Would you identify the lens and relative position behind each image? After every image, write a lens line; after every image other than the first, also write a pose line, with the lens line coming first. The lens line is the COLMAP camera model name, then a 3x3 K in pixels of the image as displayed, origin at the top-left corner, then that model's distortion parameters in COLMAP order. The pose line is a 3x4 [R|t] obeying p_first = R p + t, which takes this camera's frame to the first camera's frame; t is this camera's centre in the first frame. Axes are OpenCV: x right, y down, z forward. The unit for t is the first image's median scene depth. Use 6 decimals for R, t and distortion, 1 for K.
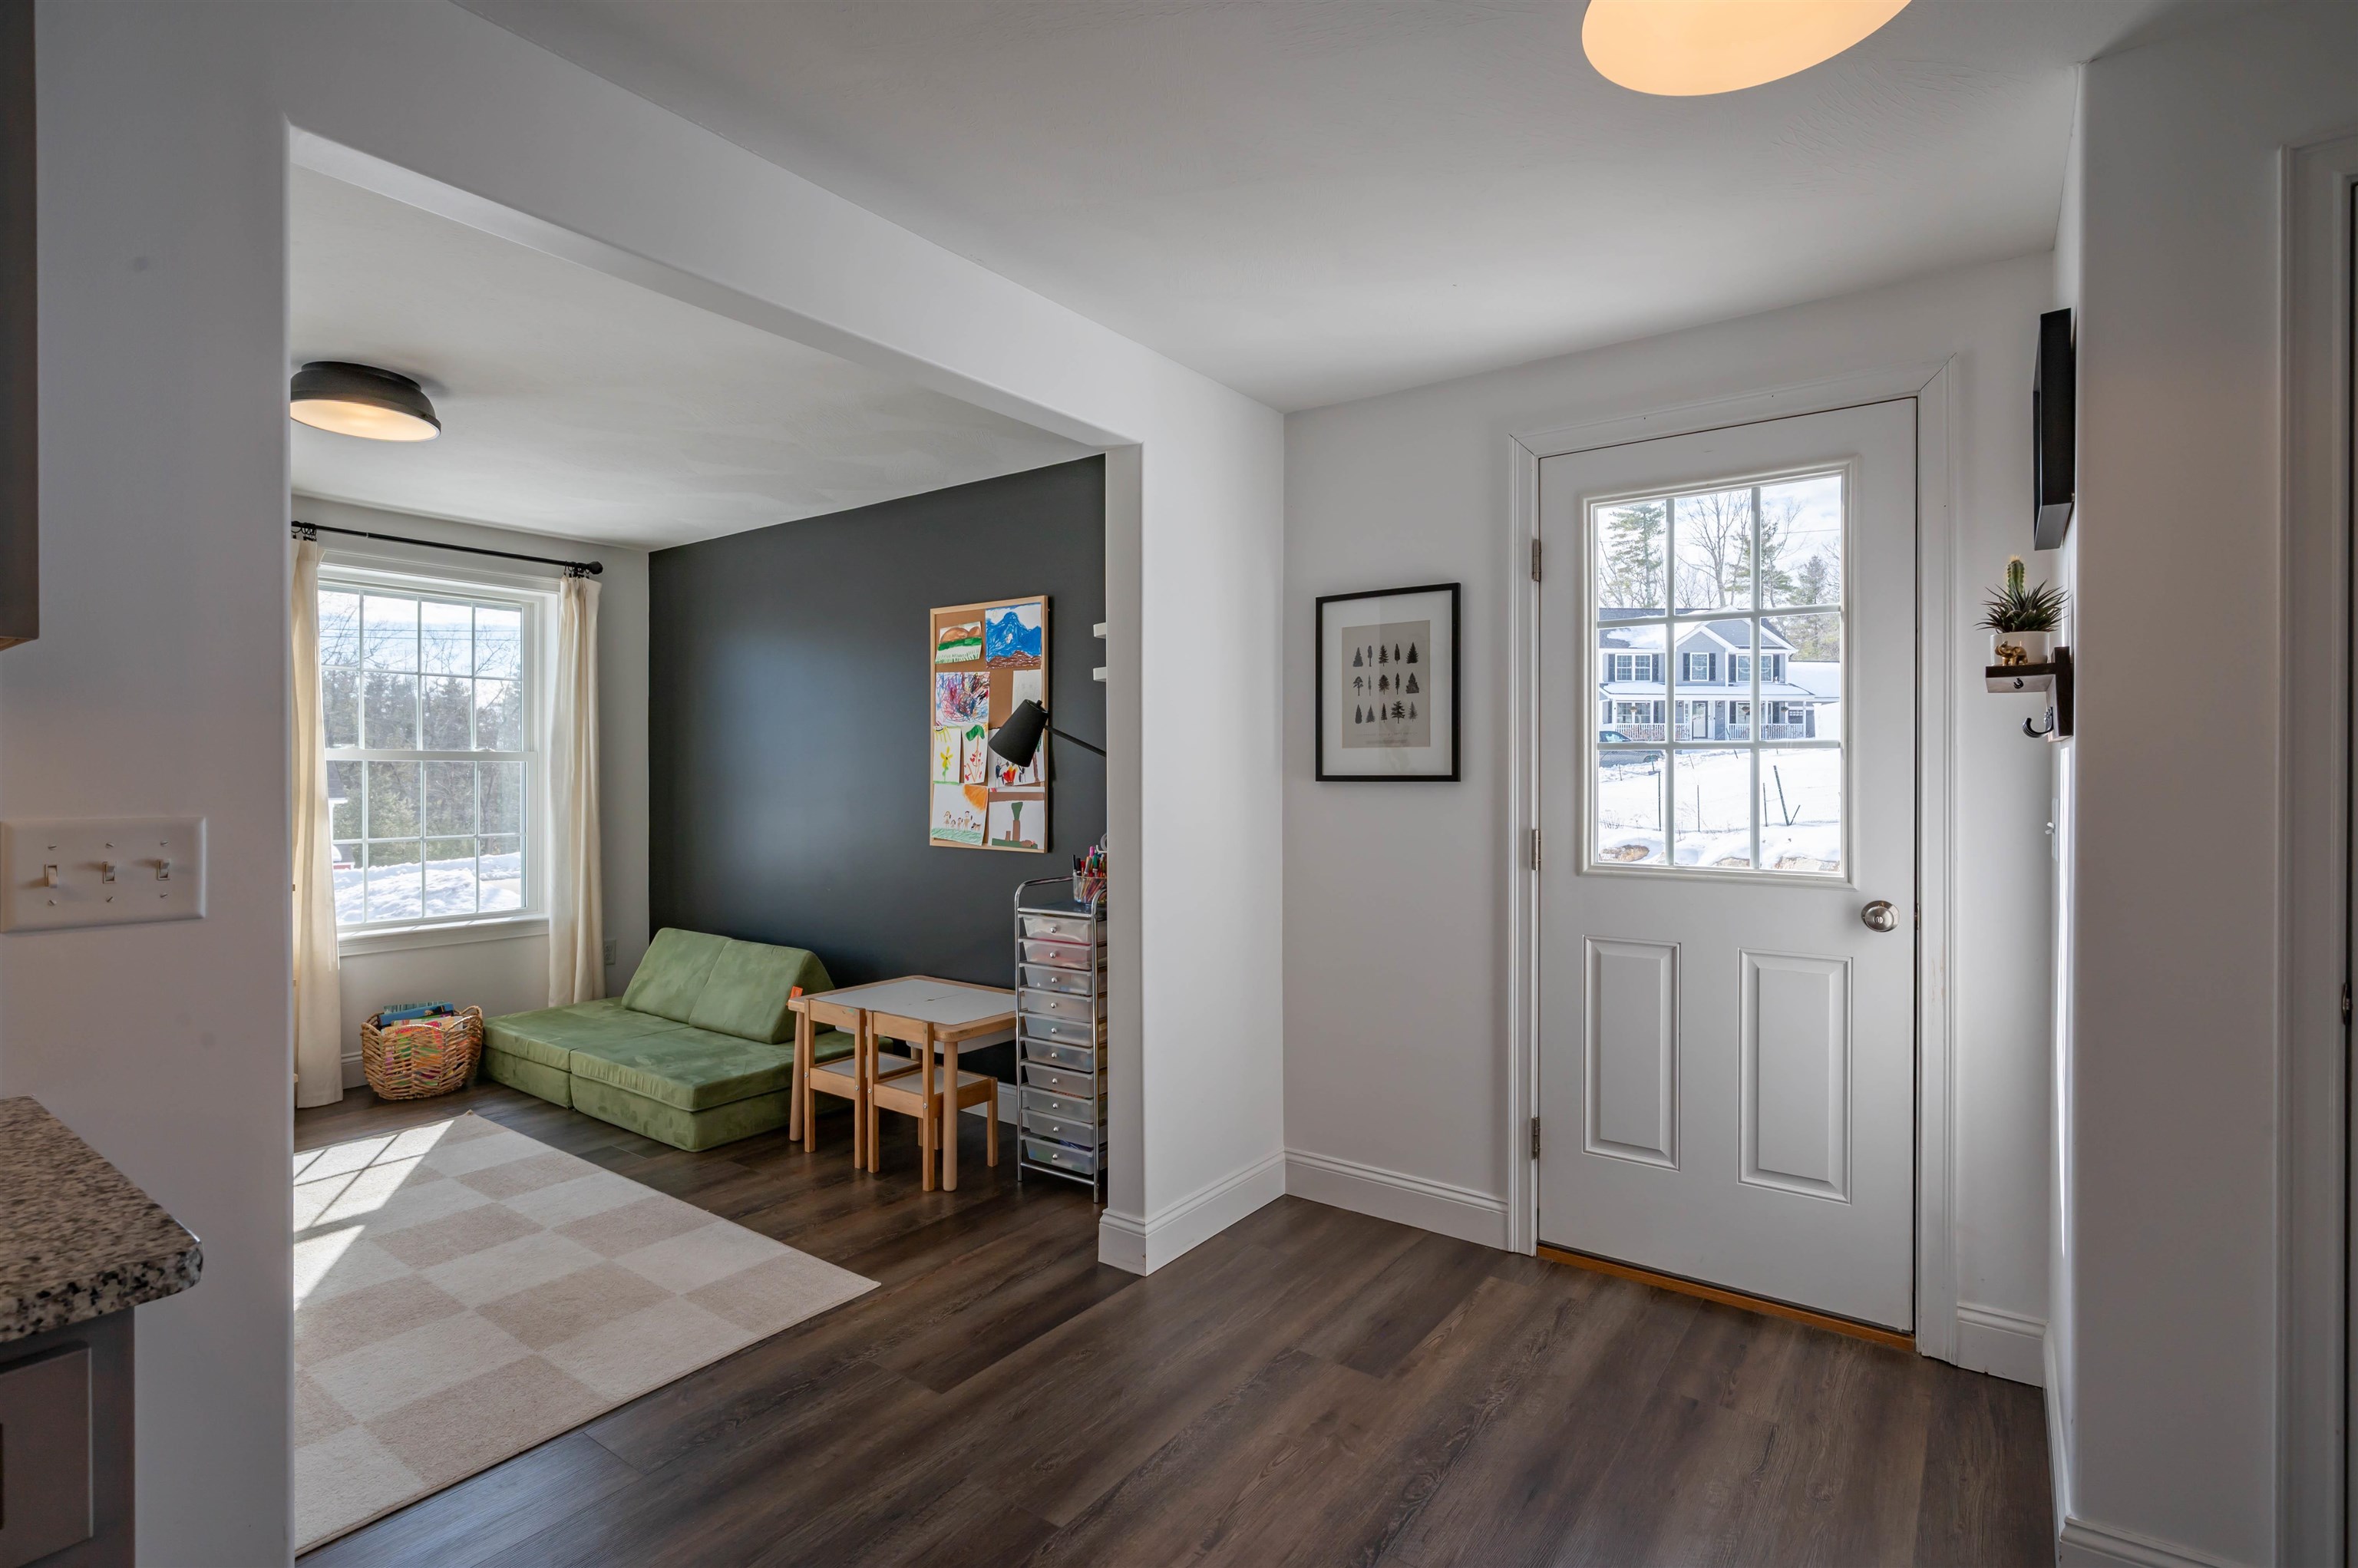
lens RADIAL K [[1155.9, 0, 1157.7], [0, 1155.9, 776.3], [0, 0, 1]] dist [-0.004411, 0.003061]
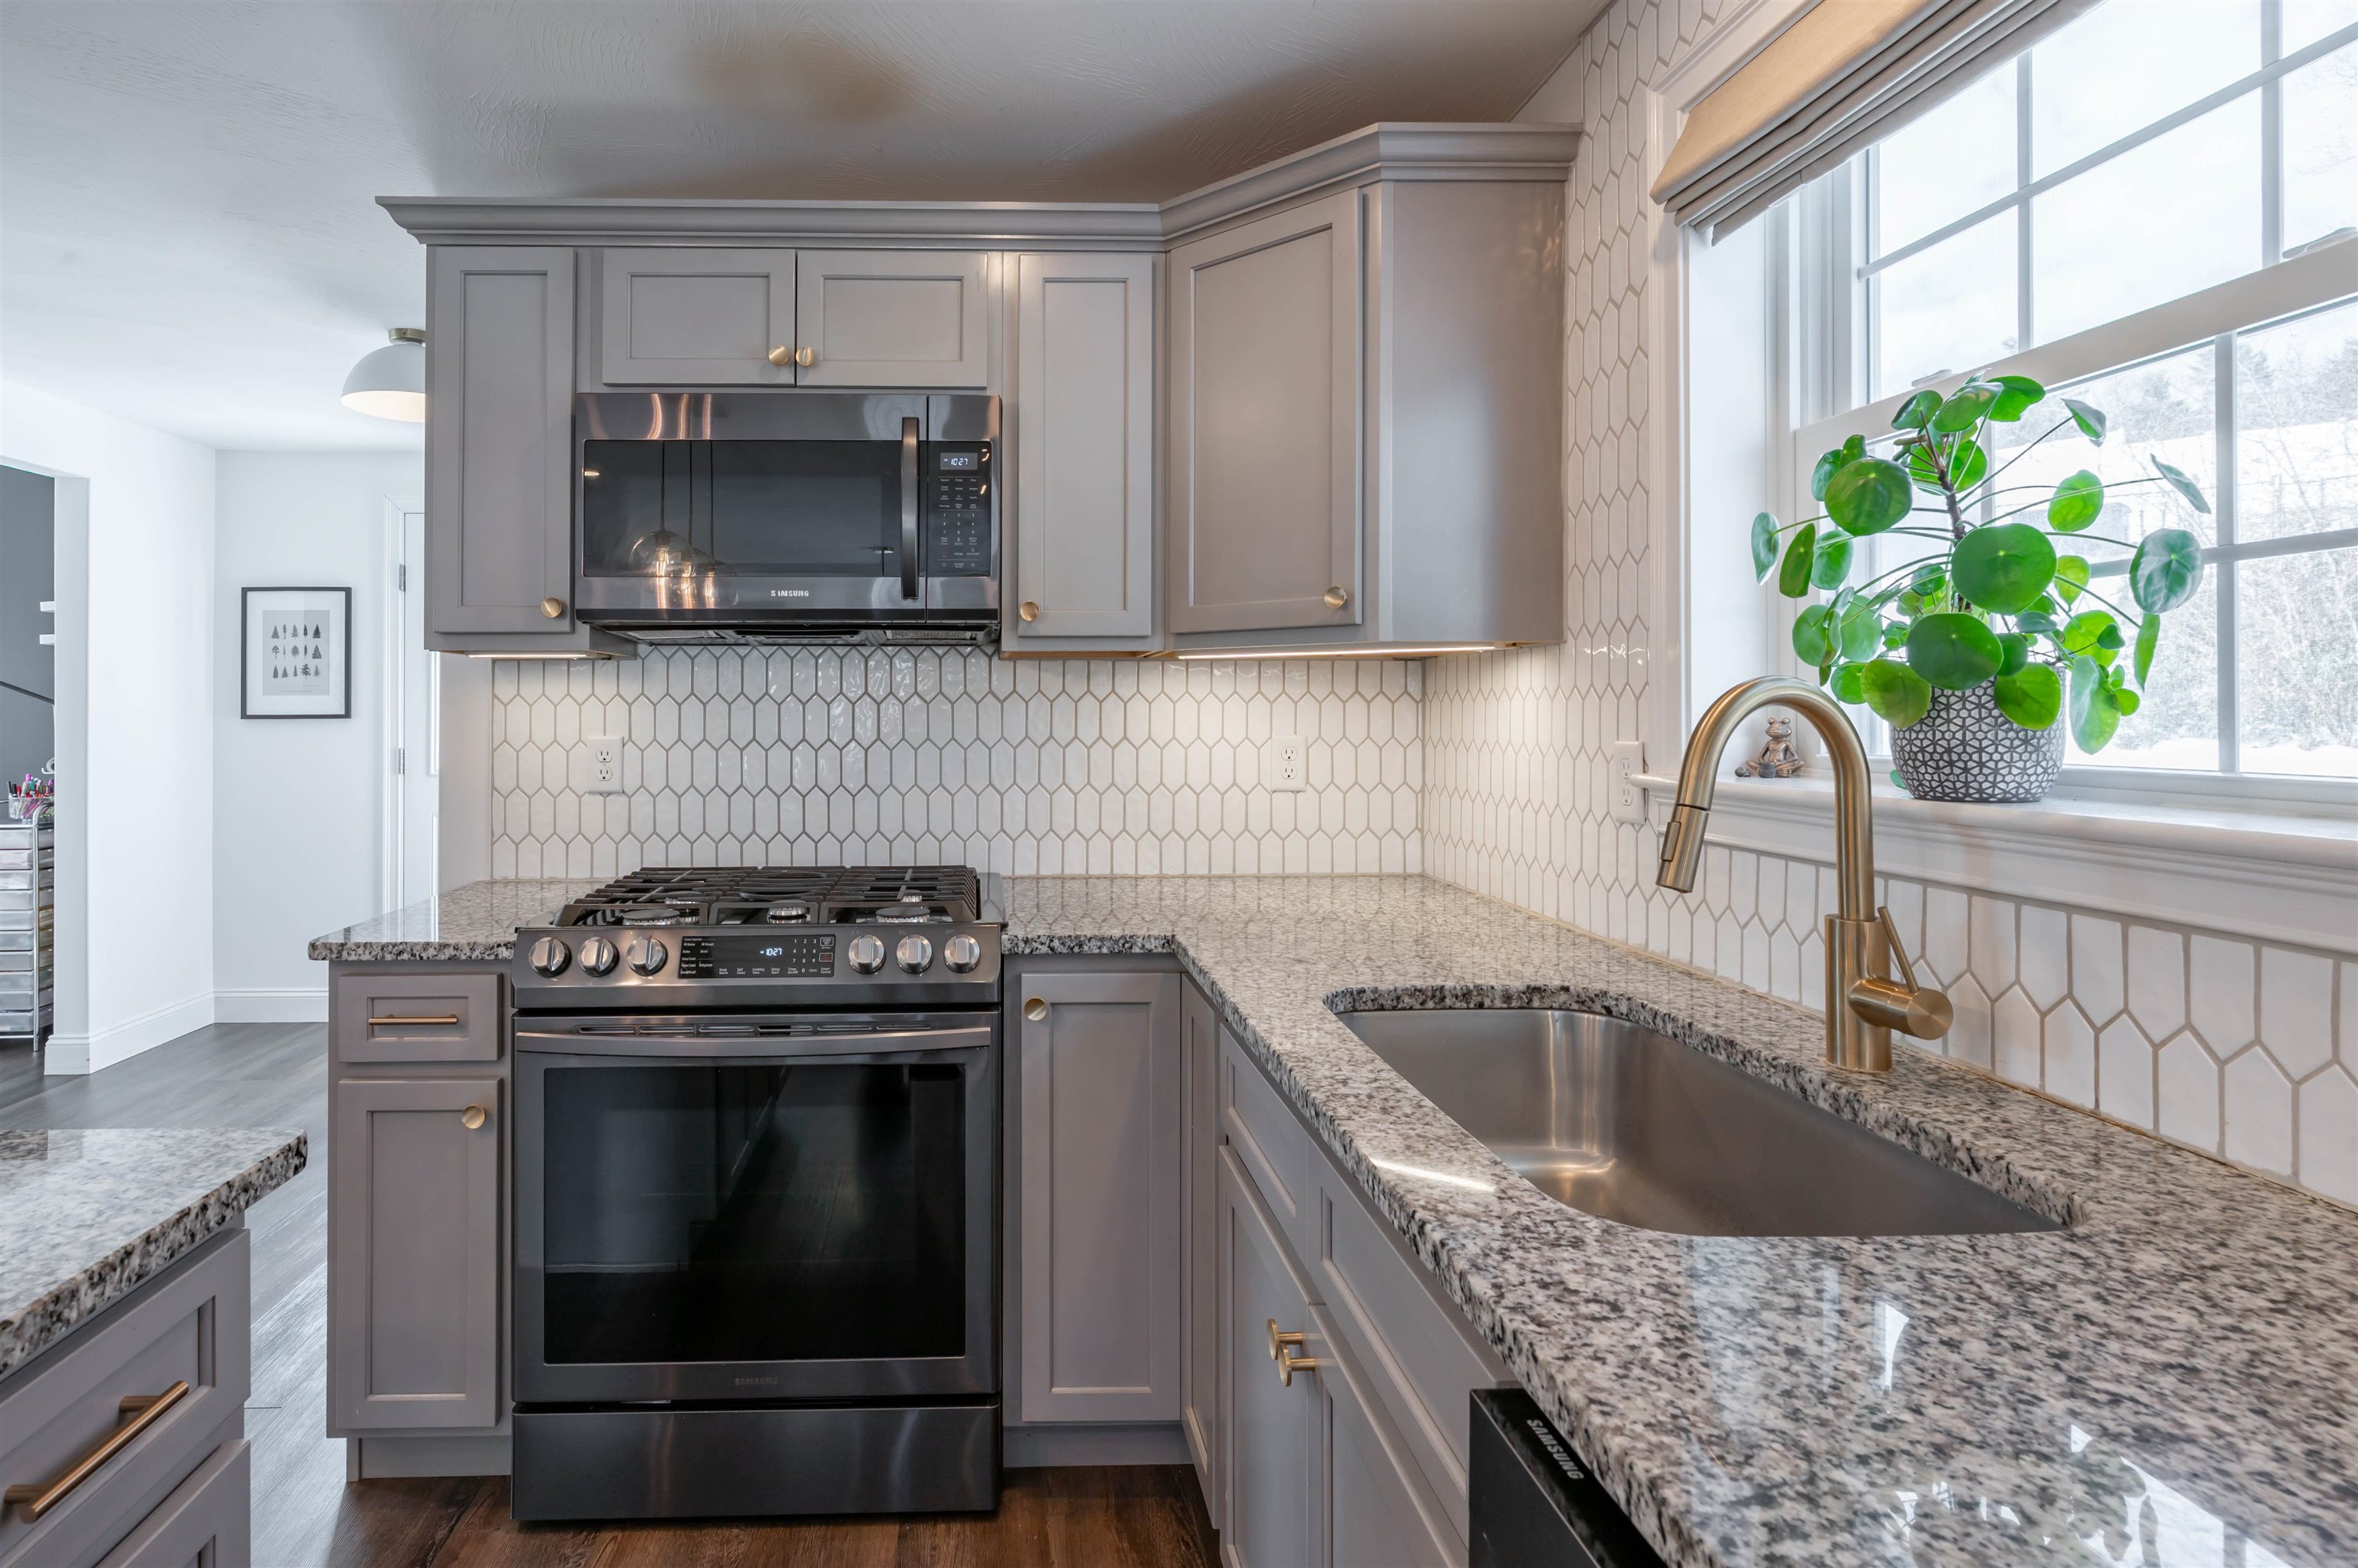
lens RADIAL K [[1187.3, 0, 1001.0], [0, 1187.3, 717.8], [0, 0, 1]] dist [0.001657, -0.002456]
pose [[0.788113, -0.000508, 0.615530, -0.023106], [0.002833, 0.999992, -0.002802, 0.009687], [-0.615524, 0.003952, 0.788108, -0.694015]]
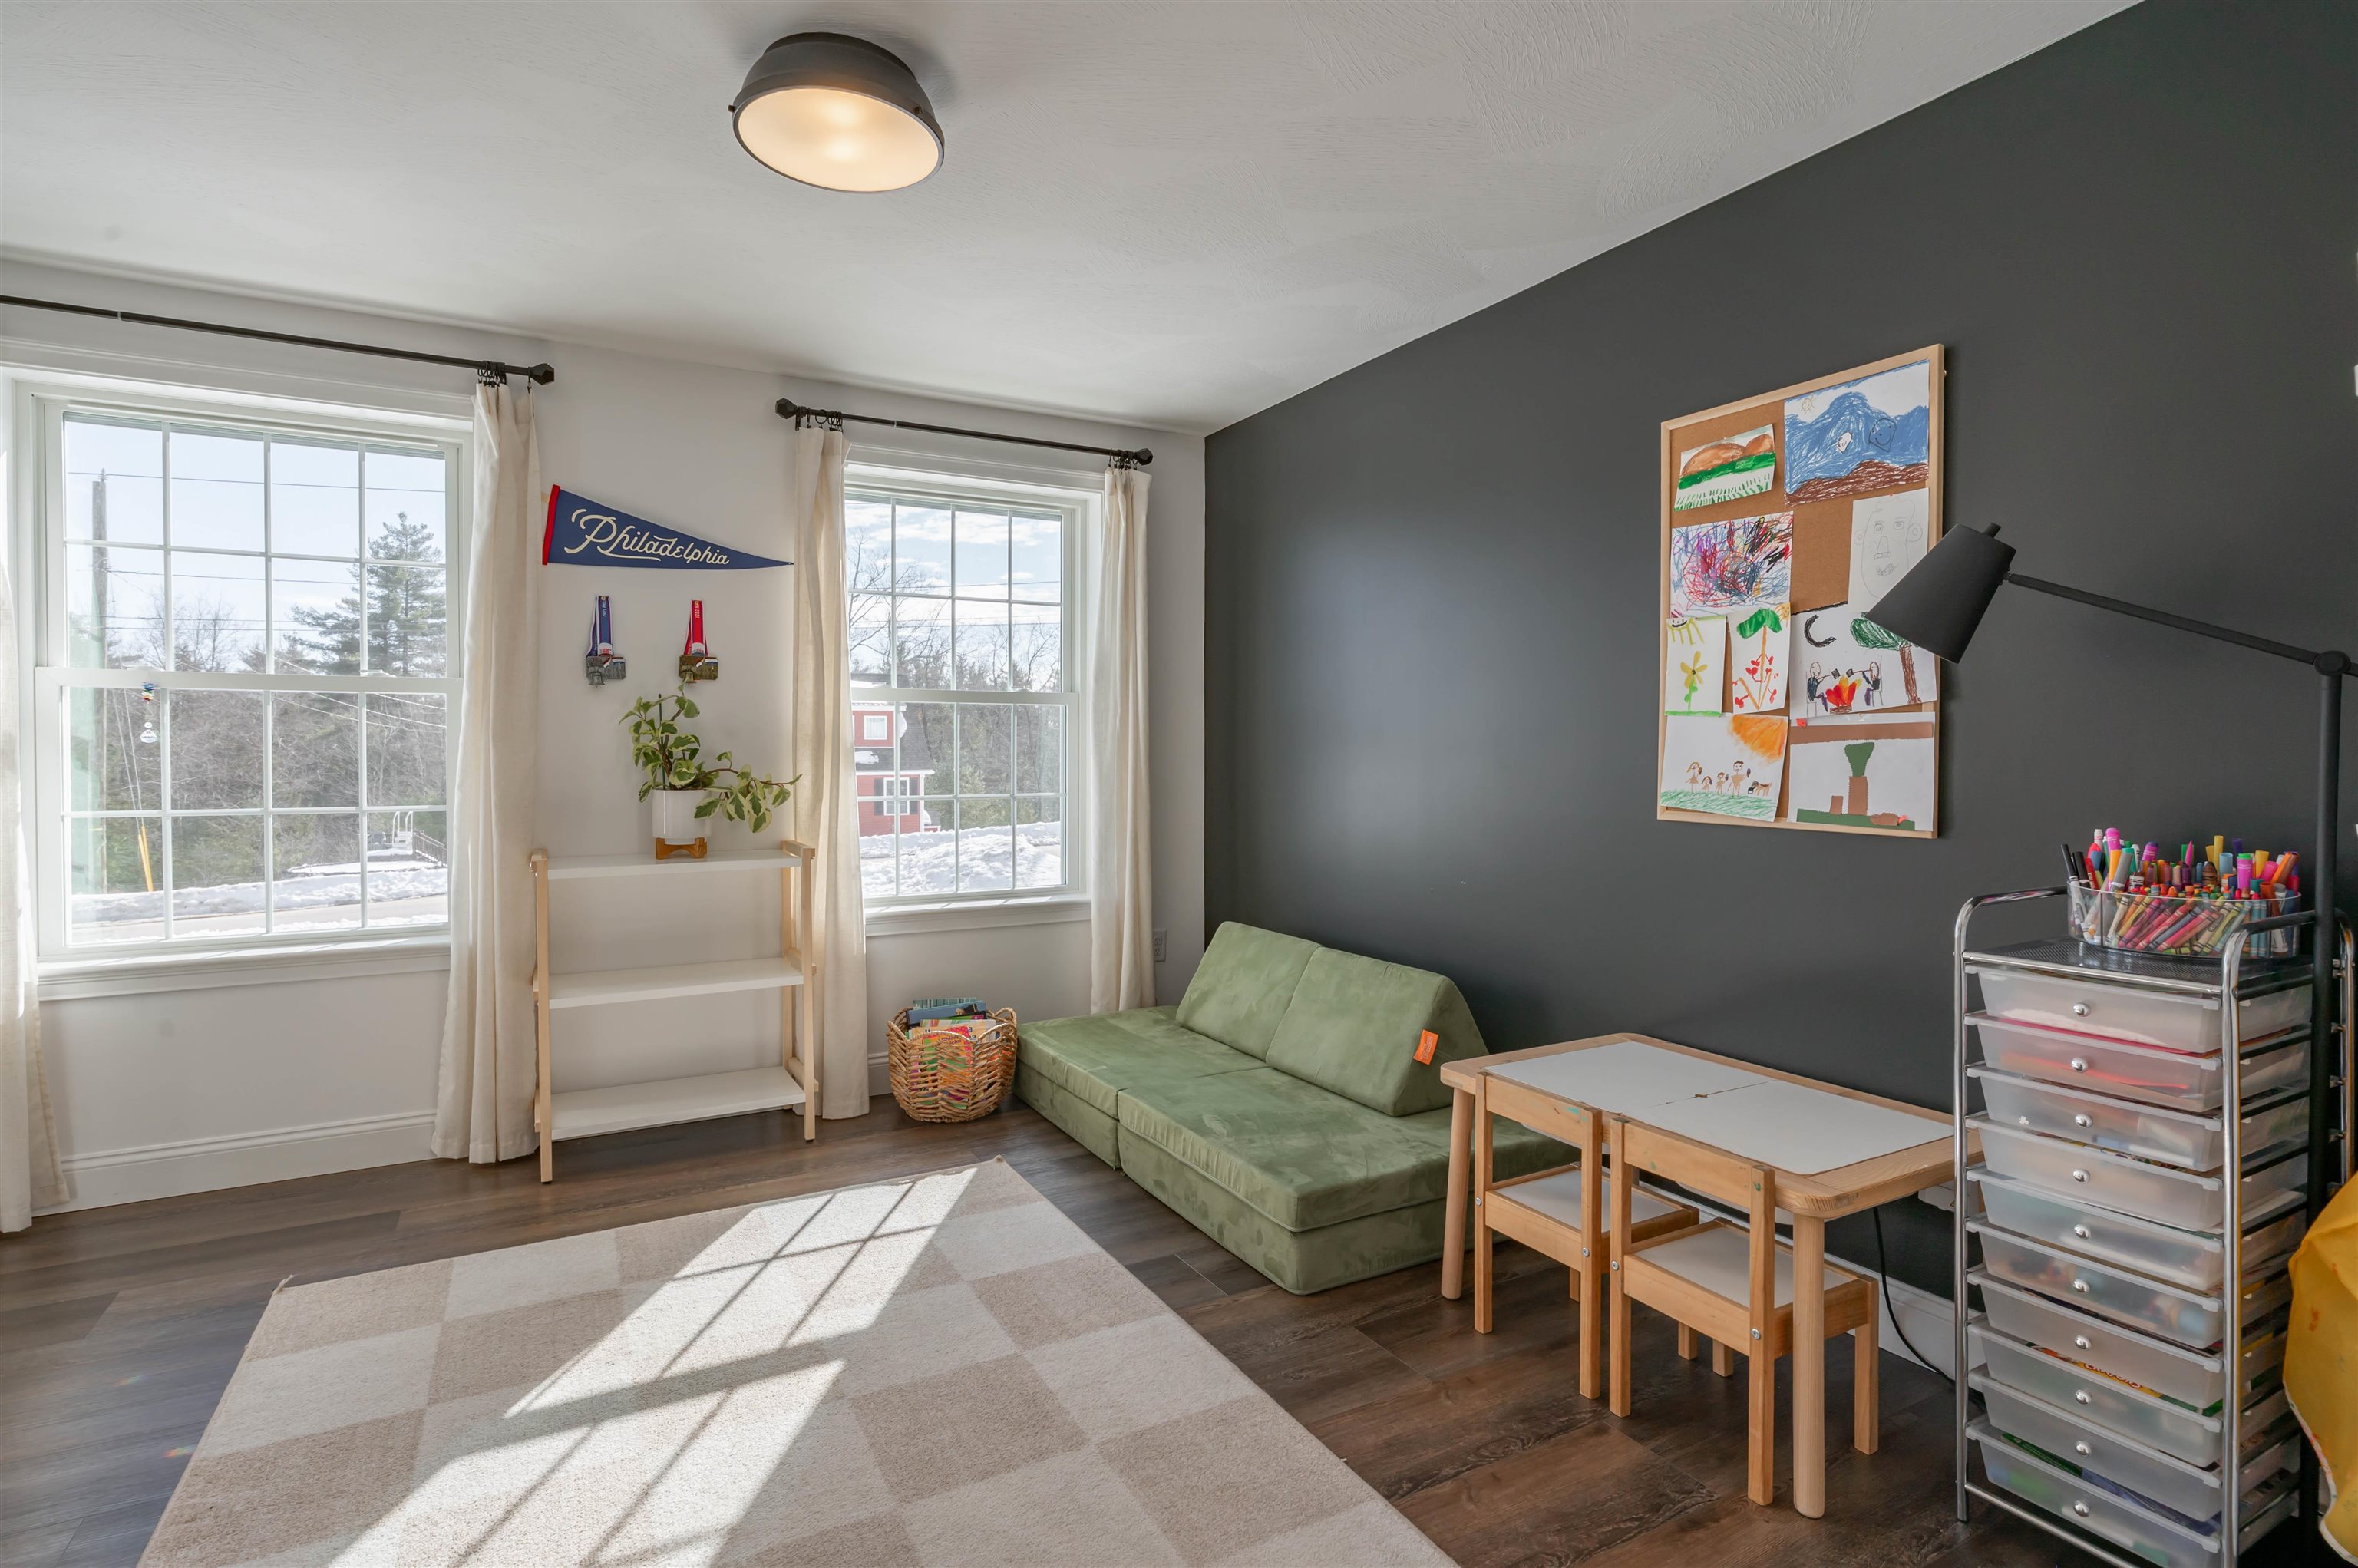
lens RADIAL K [[1155.9, 0, 1149.5], [0, 1155.9, 765.6], [0, 0, 1]] dist [-0.004411, 0.003061]
pose [[0.907617, 0.004947, -0.419770, -0.223148], [-0.001581, 0.999964, 0.008365, 0.032894], [0.419796, -0.006929, 0.907592, 0.419164]]
